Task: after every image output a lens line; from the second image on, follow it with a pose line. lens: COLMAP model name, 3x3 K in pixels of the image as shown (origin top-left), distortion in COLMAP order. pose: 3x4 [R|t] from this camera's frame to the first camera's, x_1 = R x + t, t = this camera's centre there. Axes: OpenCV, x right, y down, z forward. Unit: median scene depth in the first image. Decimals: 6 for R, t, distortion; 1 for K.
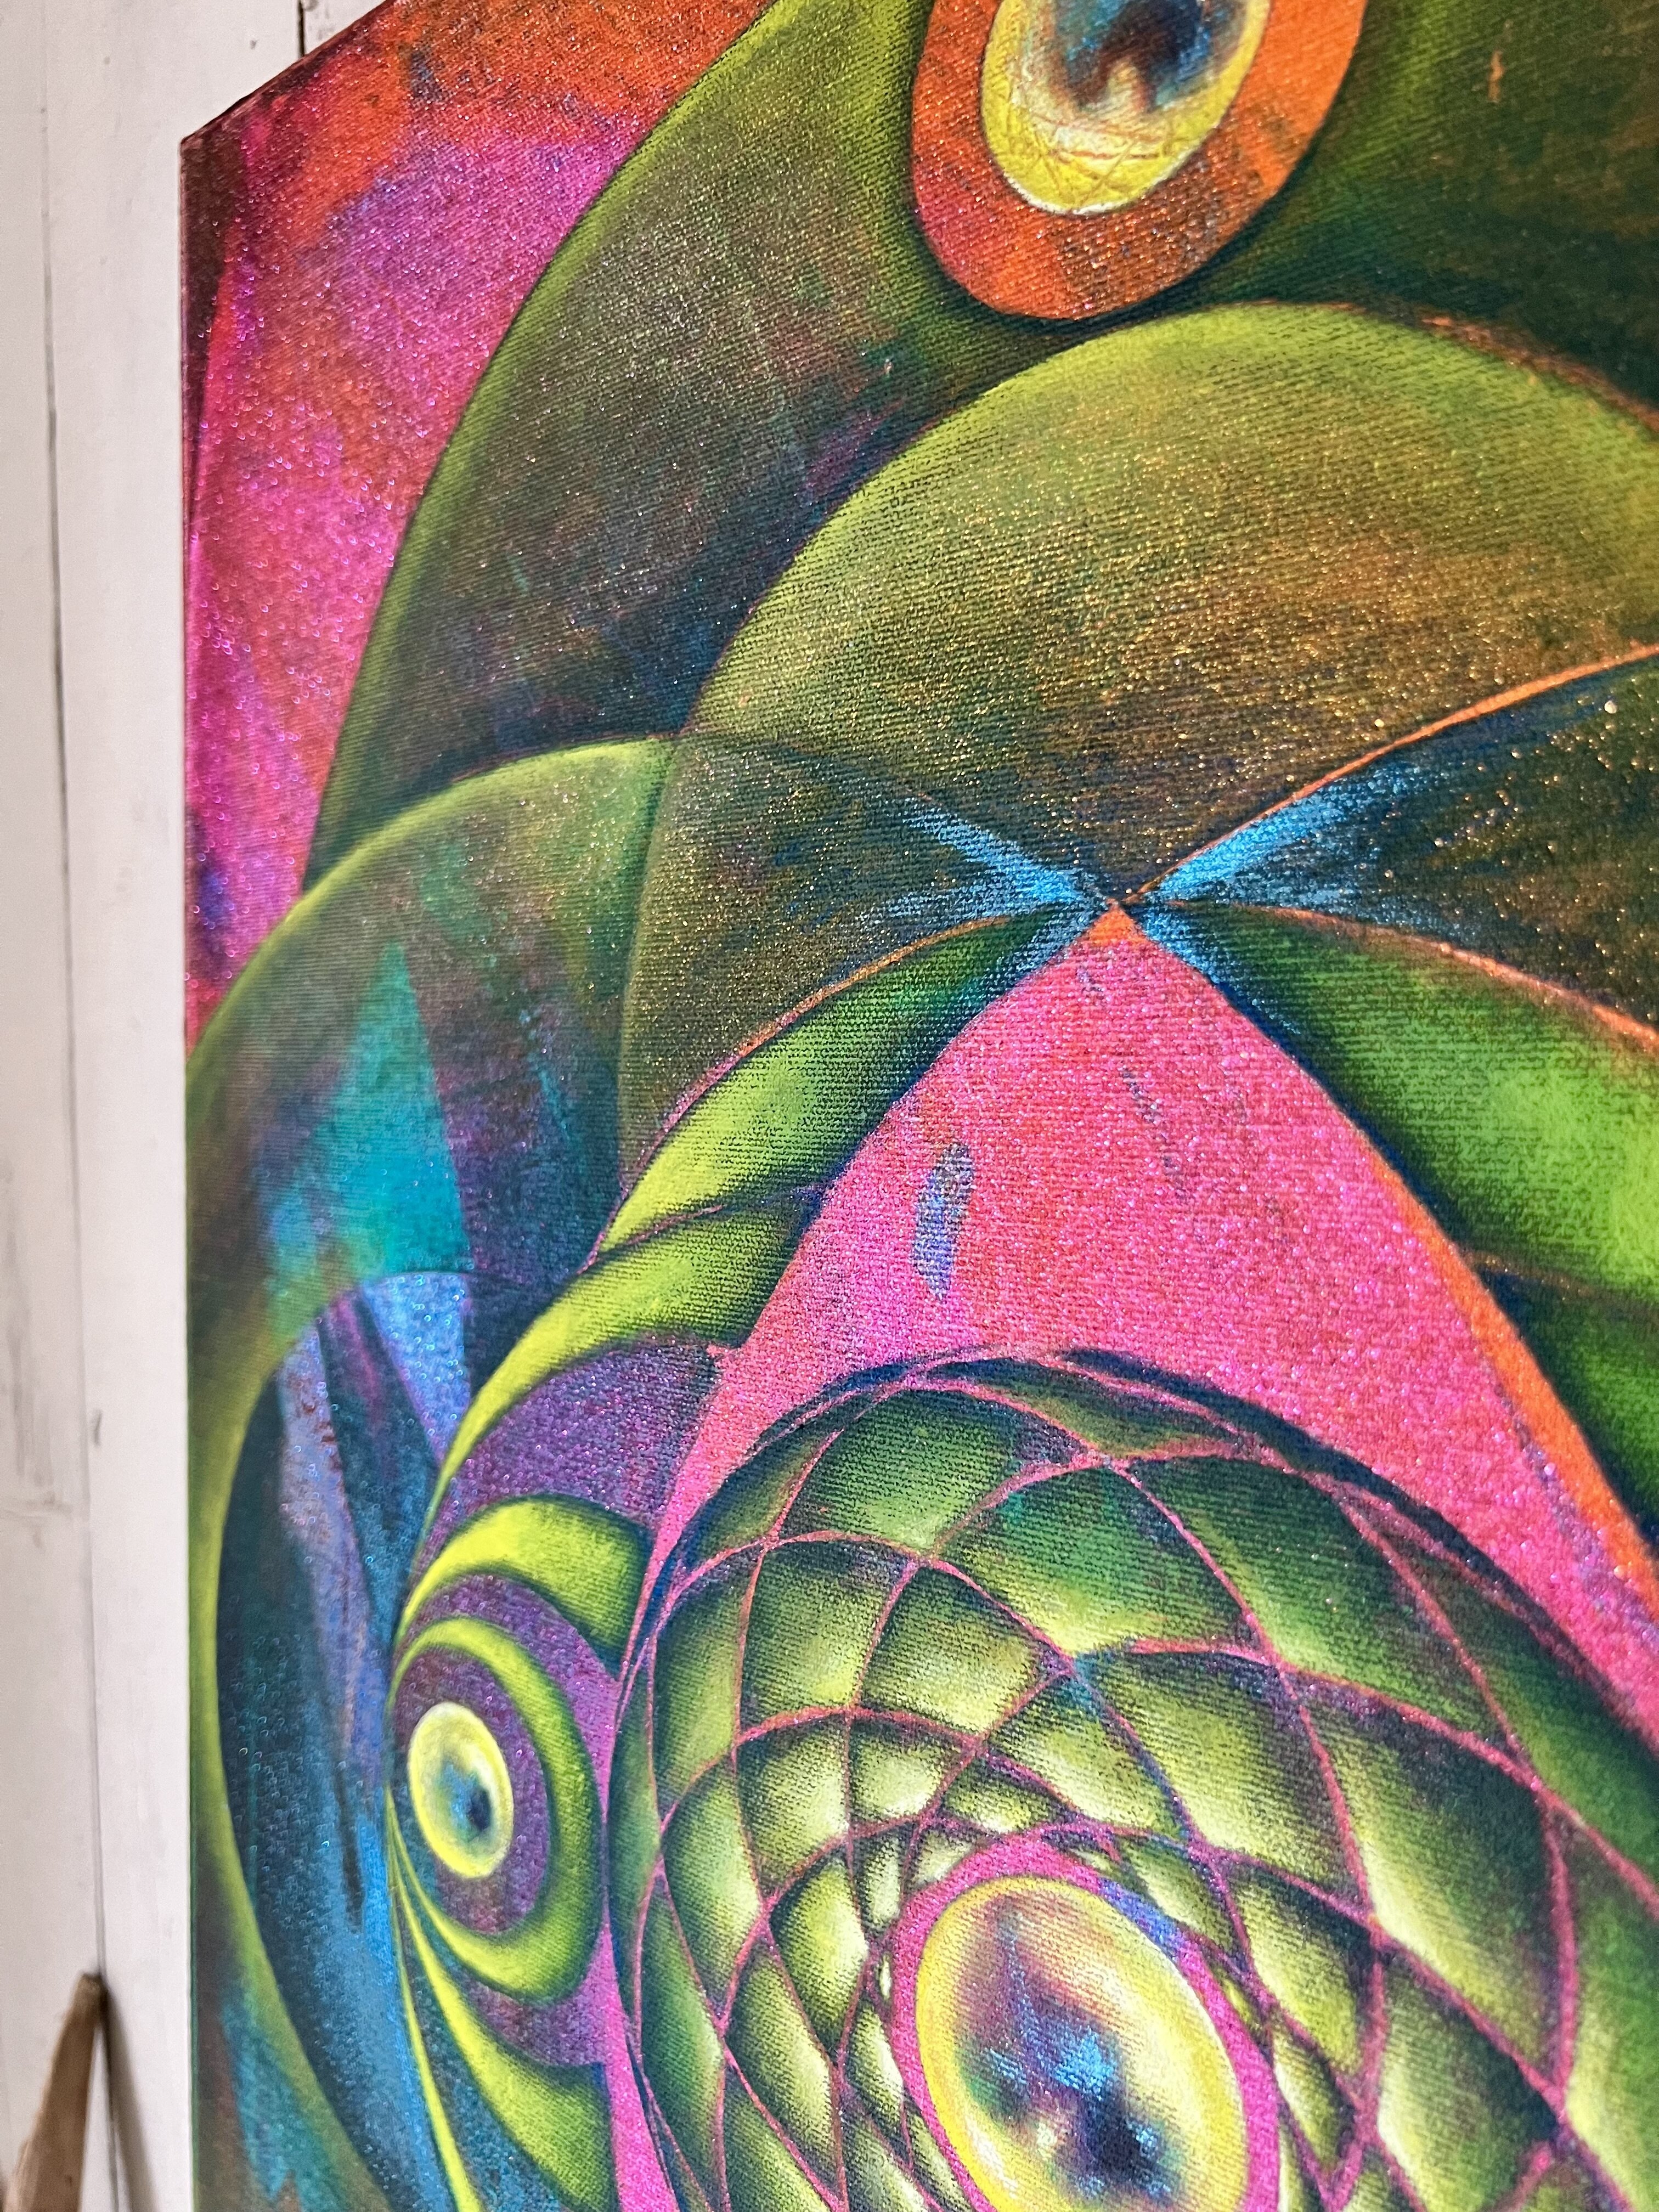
lens RADIAL K [[1653.6, 0, 850.7], [0, 1653.6, 1115.1], [0, 0, 1]] dist [0.046050, -0.066296]
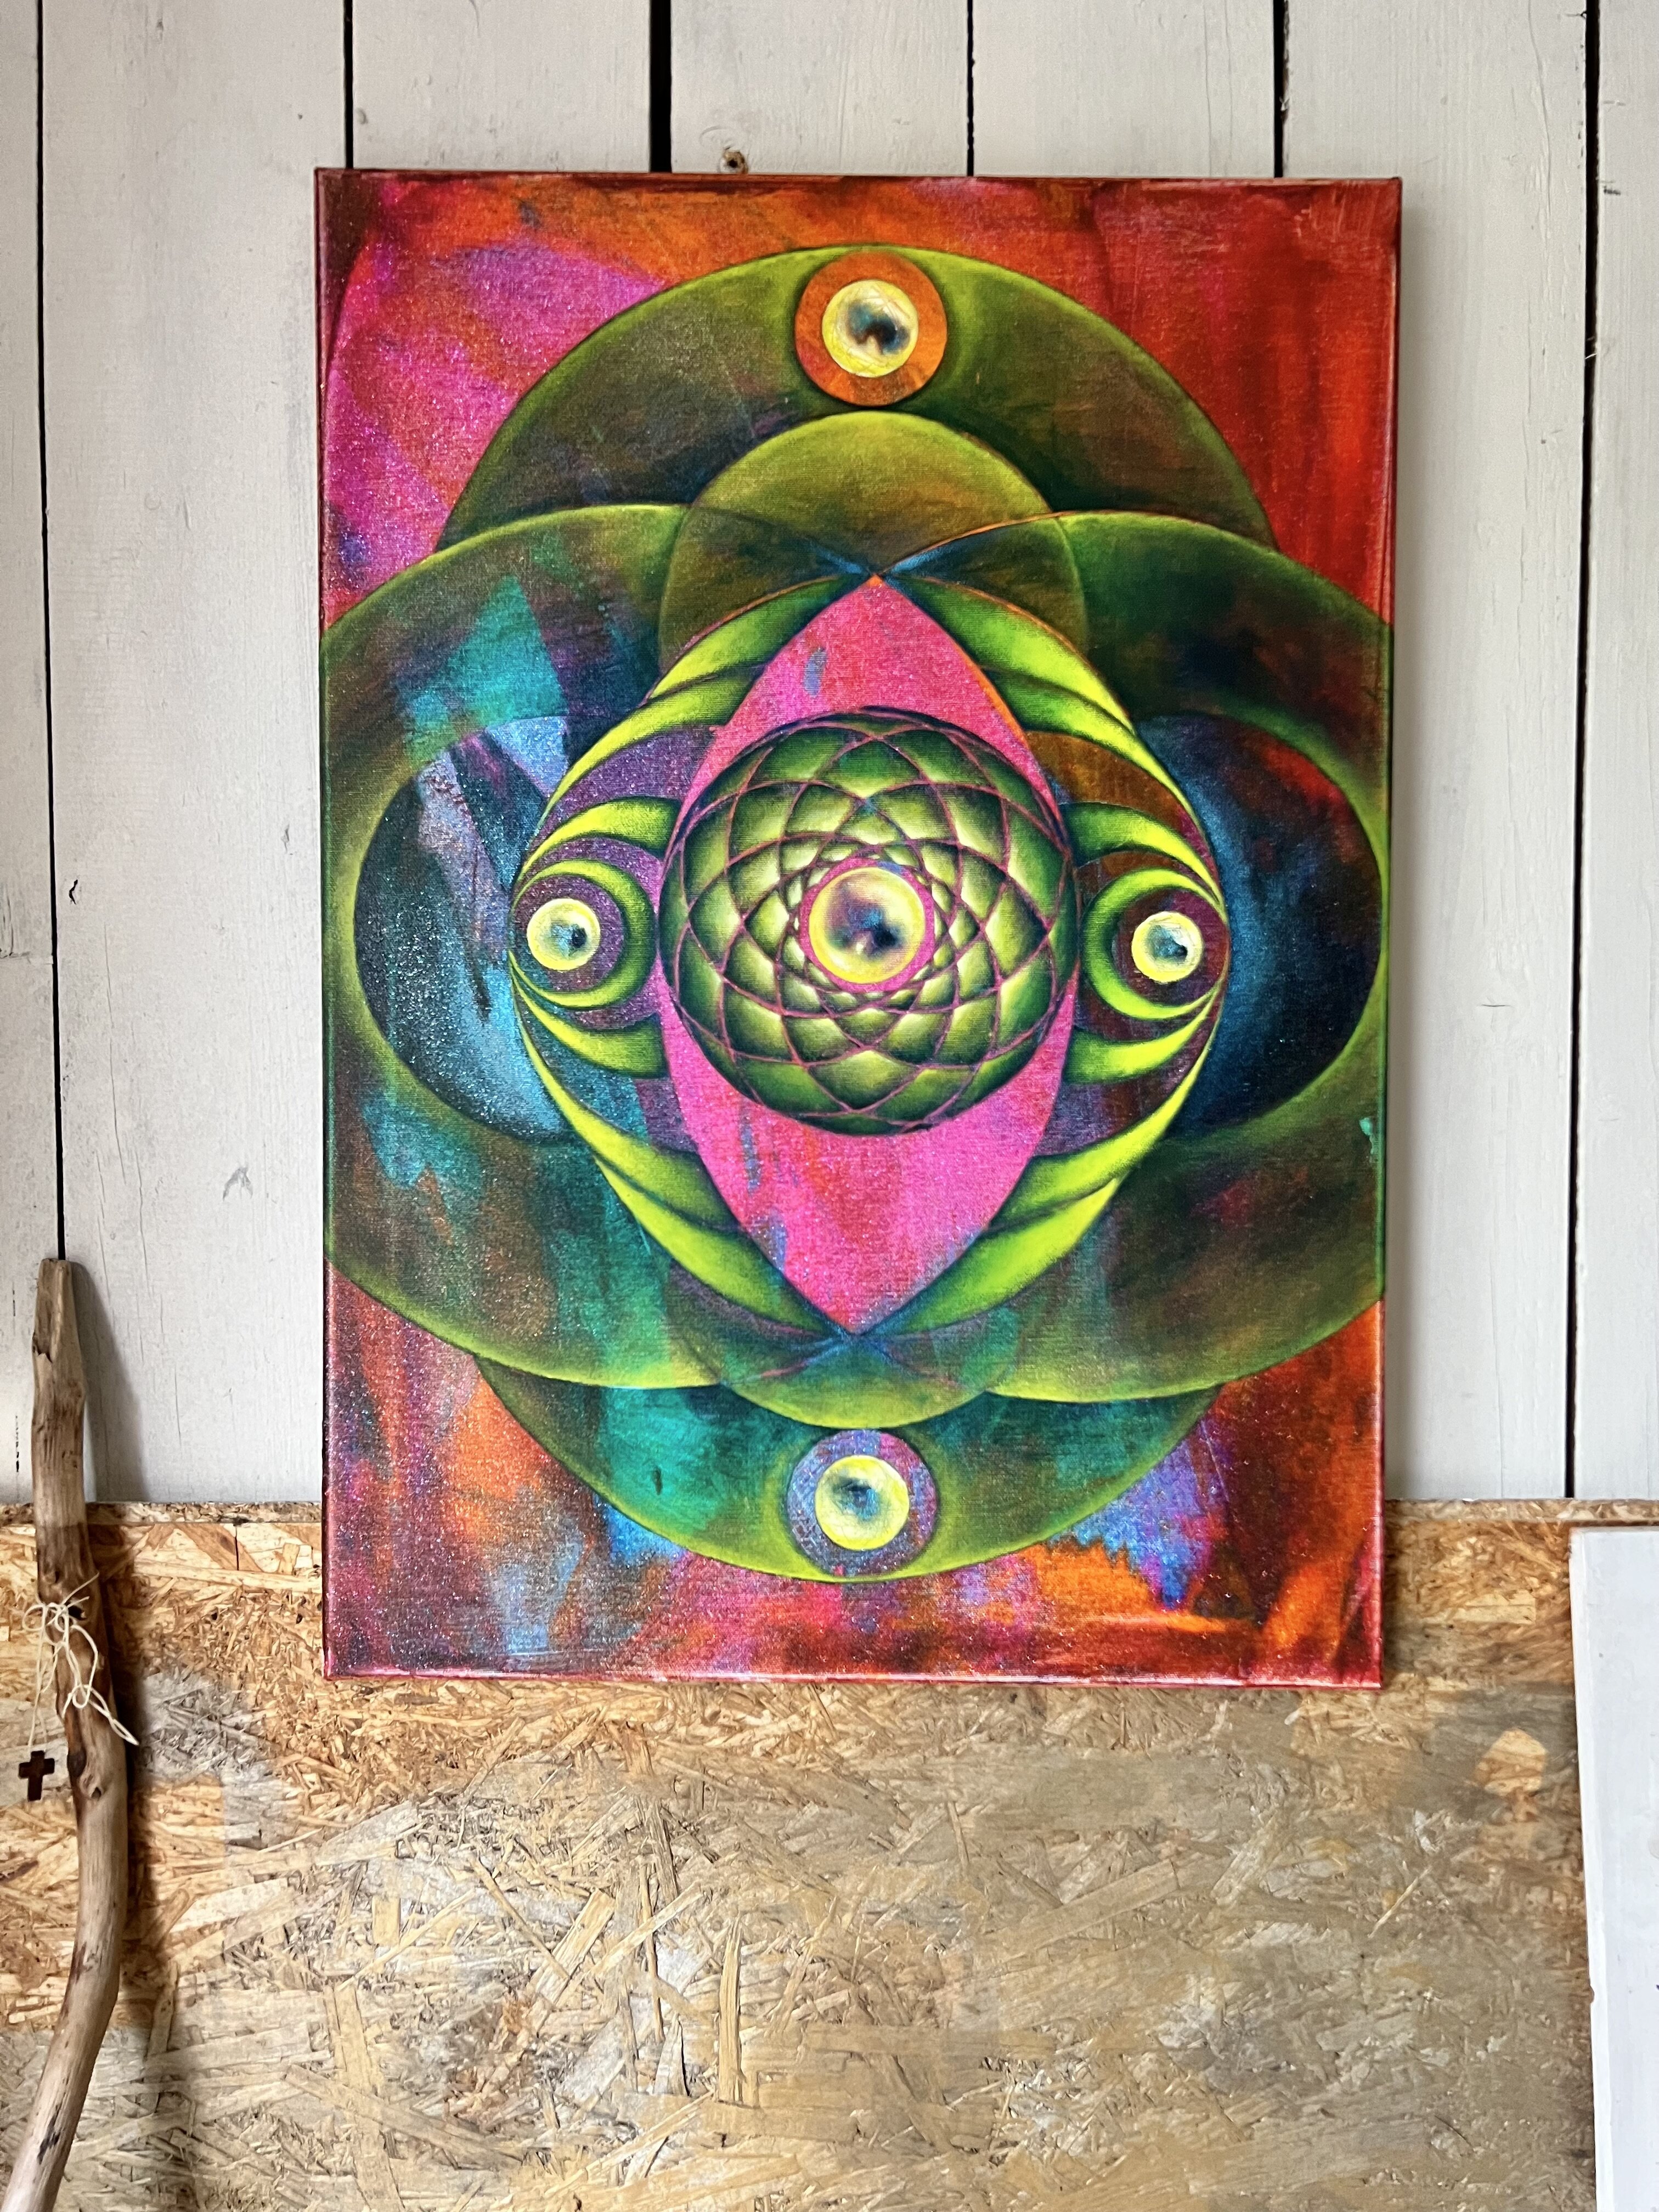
lens RADIAL K [[1653.6, 0, 831.1], [0, 1653.6, 1137.0], [0, 0, 1]] dist [0.046050, -0.066296]
pose [[0.747842, -0.034276, 0.662991, -1.938624], [0.042977, 0.999071, 0.003173, 0.887733], [-0.662484, 0.026121, 0.748621, -1.305419]]
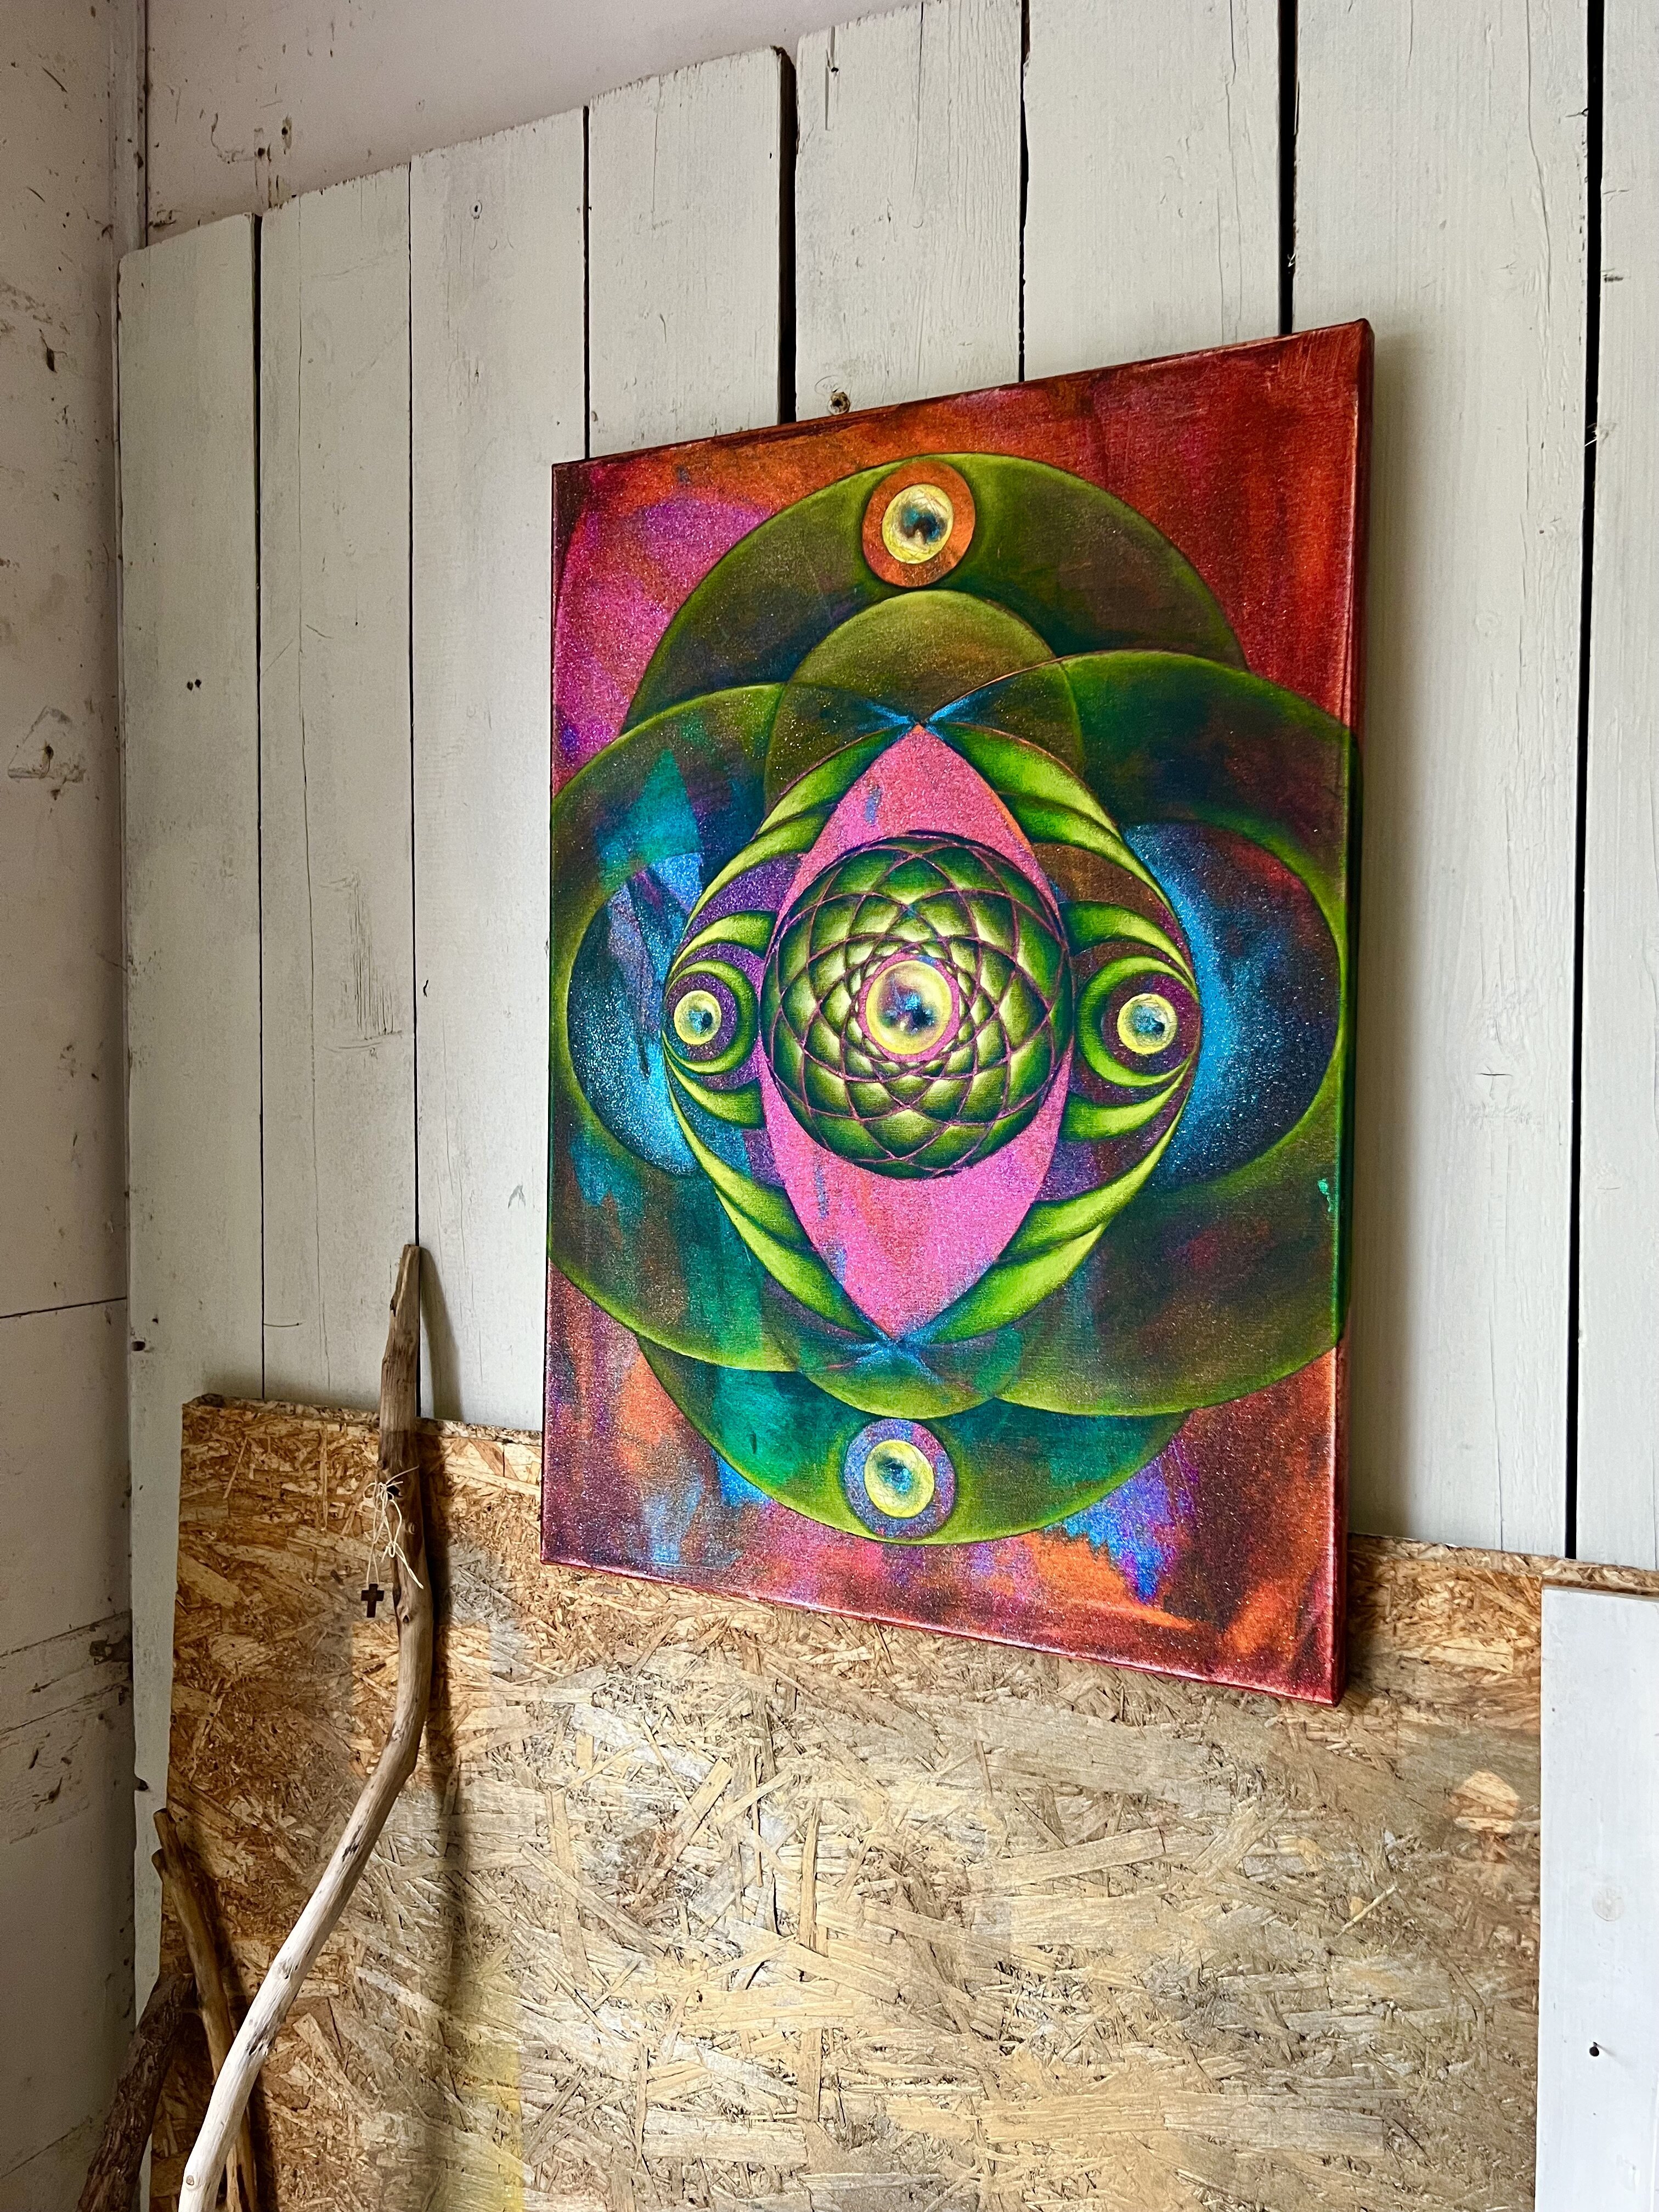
lens RADIAL K [[1653.6, 0, 844.2], [0, 1653.6, 1132.0], [0, 0, 1]] dist [0.046050, -0.066296]
pose [[0.964888, -0.009684, 0.262483, -0.992776], [0.014692, 0.999745, -0.017123, 0.853972], [-0.262250, 0.020378, 0.964785, -2.621389]]
